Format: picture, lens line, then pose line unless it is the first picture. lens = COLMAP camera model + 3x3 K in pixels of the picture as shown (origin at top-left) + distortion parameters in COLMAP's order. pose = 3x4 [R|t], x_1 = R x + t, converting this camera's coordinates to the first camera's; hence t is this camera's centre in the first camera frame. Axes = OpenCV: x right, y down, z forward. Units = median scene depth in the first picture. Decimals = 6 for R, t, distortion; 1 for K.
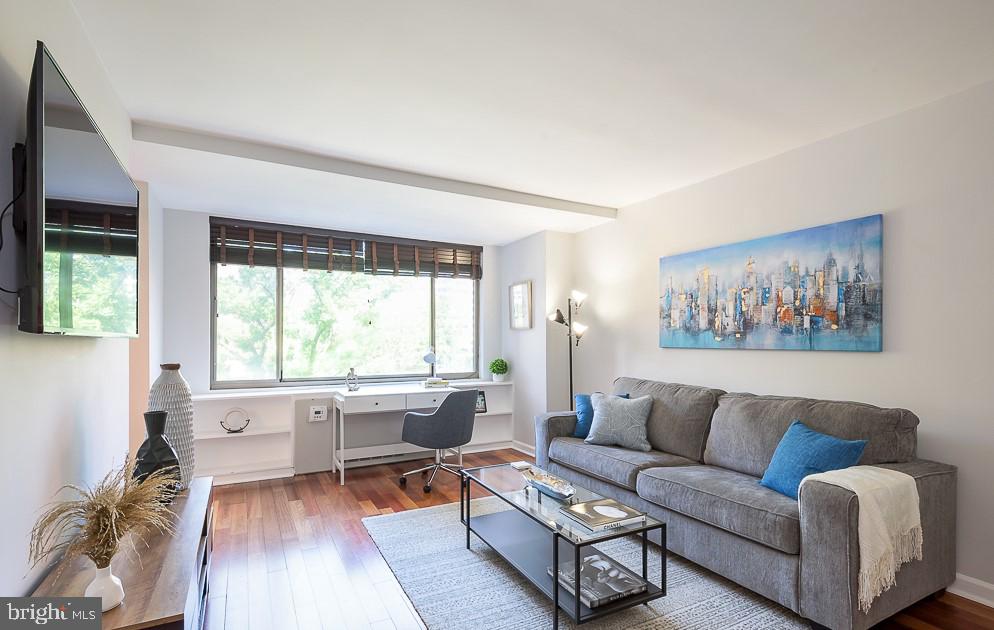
lens RADIAL K [[454.3, 0, 481.0], [0, 454.3, 340.3], [0, 0, 1]] dist [0.016873, -0.000425]
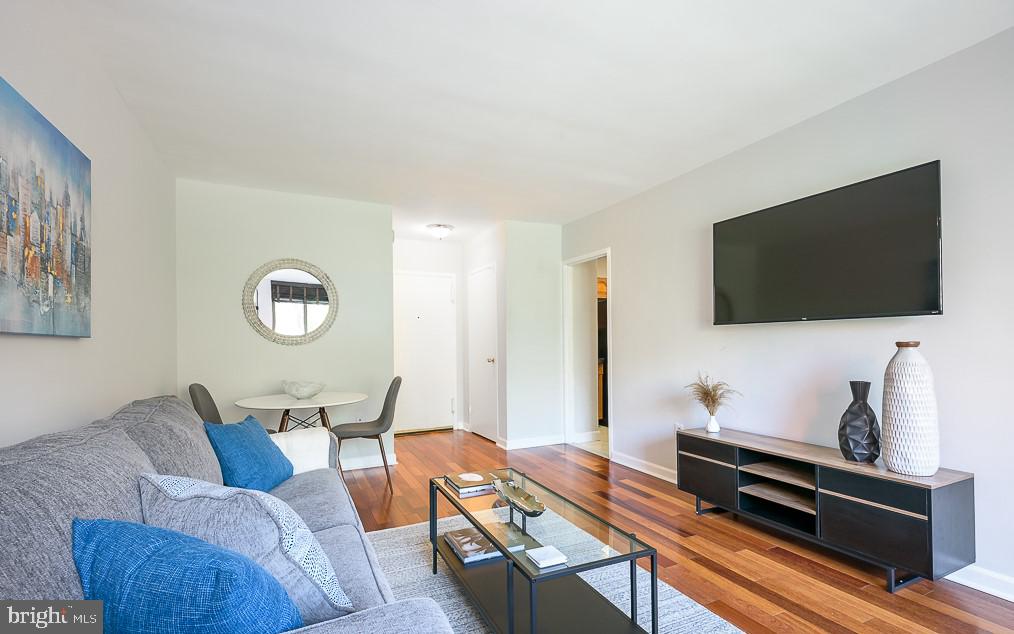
lens RADIAL K [[463.4, 0, 492.9], [0, 463.4, 345.7], [0, 0, 1]] dist [0.016873, -0.000425]
pose [[-0.998824, 0.004314, 0.048285, 0.120886], [0.004230, 0.999989, -0.001842, 0.037585], [-0.048292, -0.001636, -0.998832, 1.486673]]
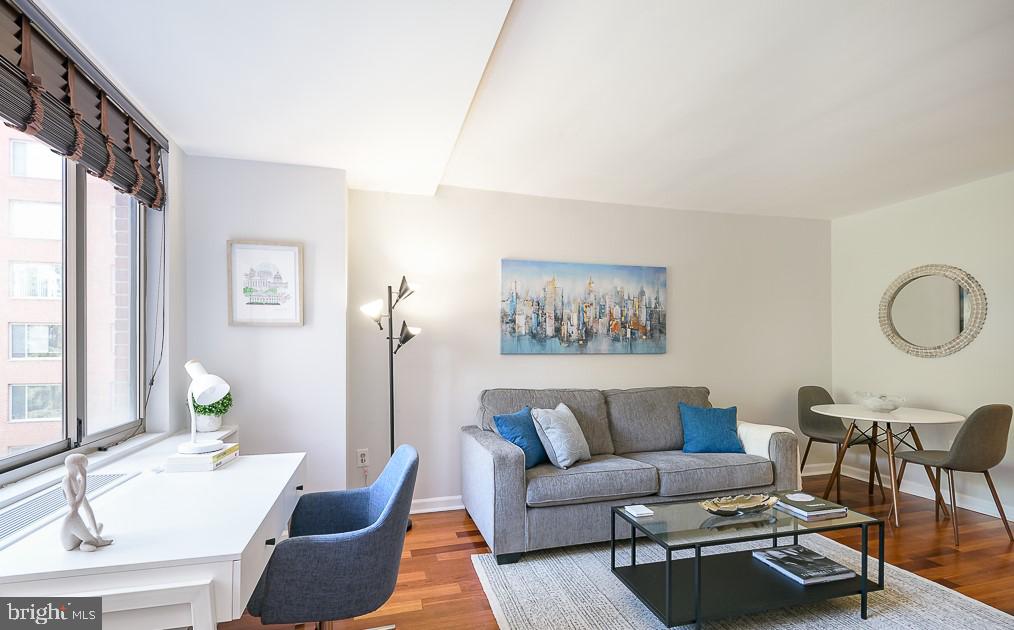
lens RADIAL K [[463.4, 0, 500.2], [0, 463.4, 347.2], [0, 0, 1]] dist [0.016873, -0.000425]
pose [[0.204334, 0.000710, 0.978901, -0.699327], [0.000623, 0.999999, -0.000856, 0.003245], [-0.978901, 0.000785, 0.204334, 1.039100]]
